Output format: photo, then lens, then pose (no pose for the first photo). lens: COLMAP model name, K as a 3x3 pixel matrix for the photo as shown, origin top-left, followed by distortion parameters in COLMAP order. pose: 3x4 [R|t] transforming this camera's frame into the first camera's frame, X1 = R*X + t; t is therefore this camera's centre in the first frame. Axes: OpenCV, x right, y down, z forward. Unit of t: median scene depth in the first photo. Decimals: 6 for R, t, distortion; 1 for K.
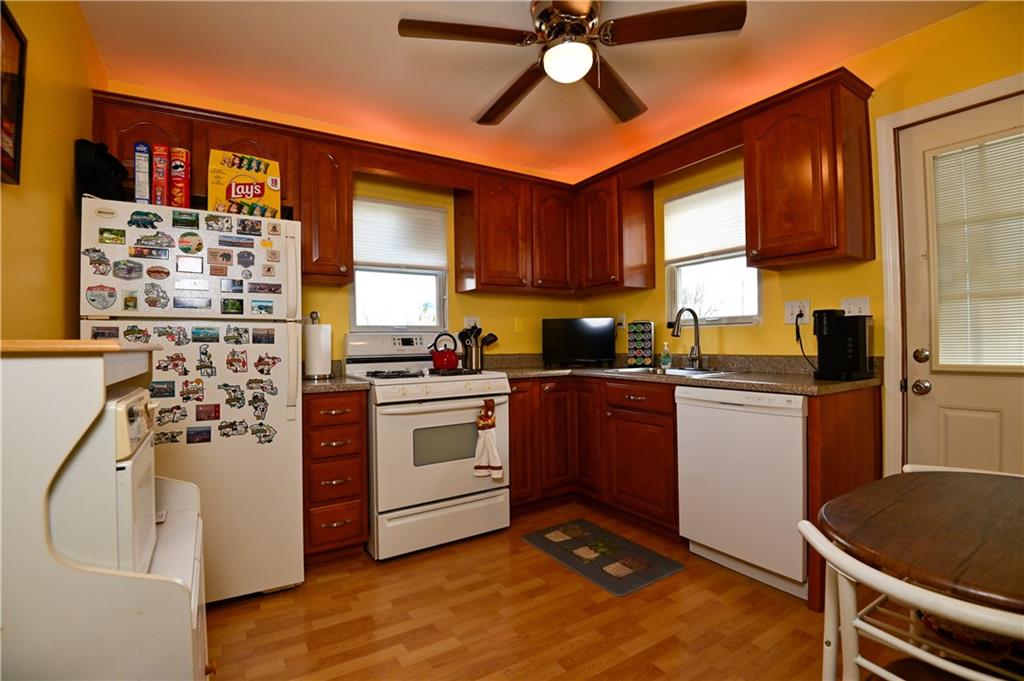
lens RADIAL K [[475.4, 0, 513.8], [0, 475.4, 339.8], [0, 0, 1]] dist [0.000719, -0.031496]
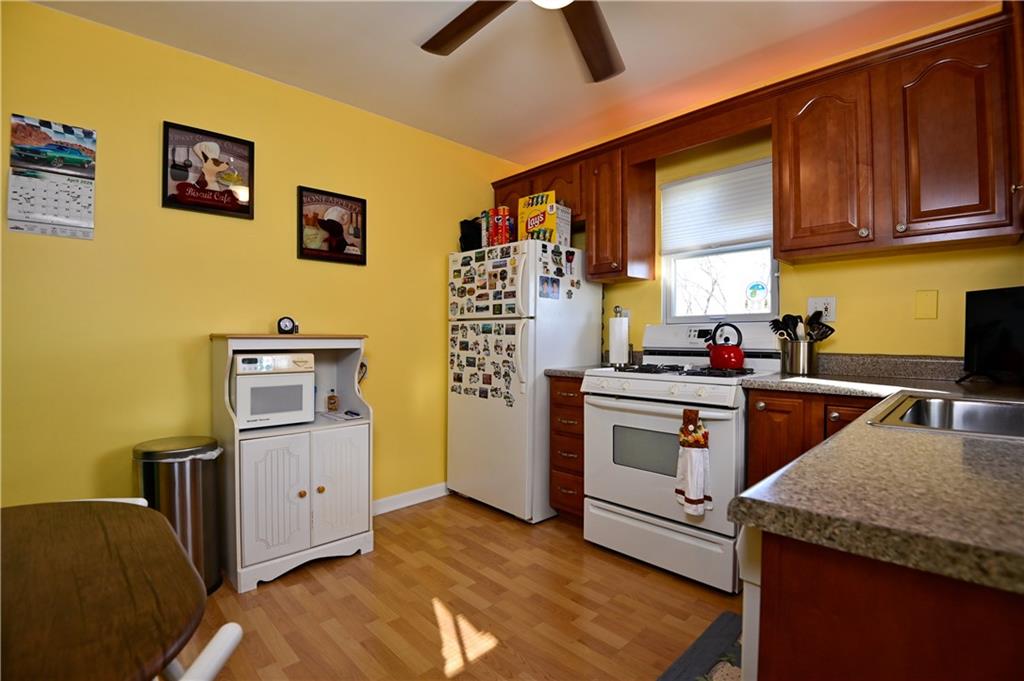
lens RADIAL K [[475.4, 0, 513.8], [0, 475.4, 339.8], [0, 0, 1]] dist [0.000719, -0.031496]
pose [[0.199066, 0.019308, -0.979796, 0.846442], [0.003955, 0.999782, 0.020505, -0.006003], [0.979978, -0.007957, 0.198946, 0.746670]]
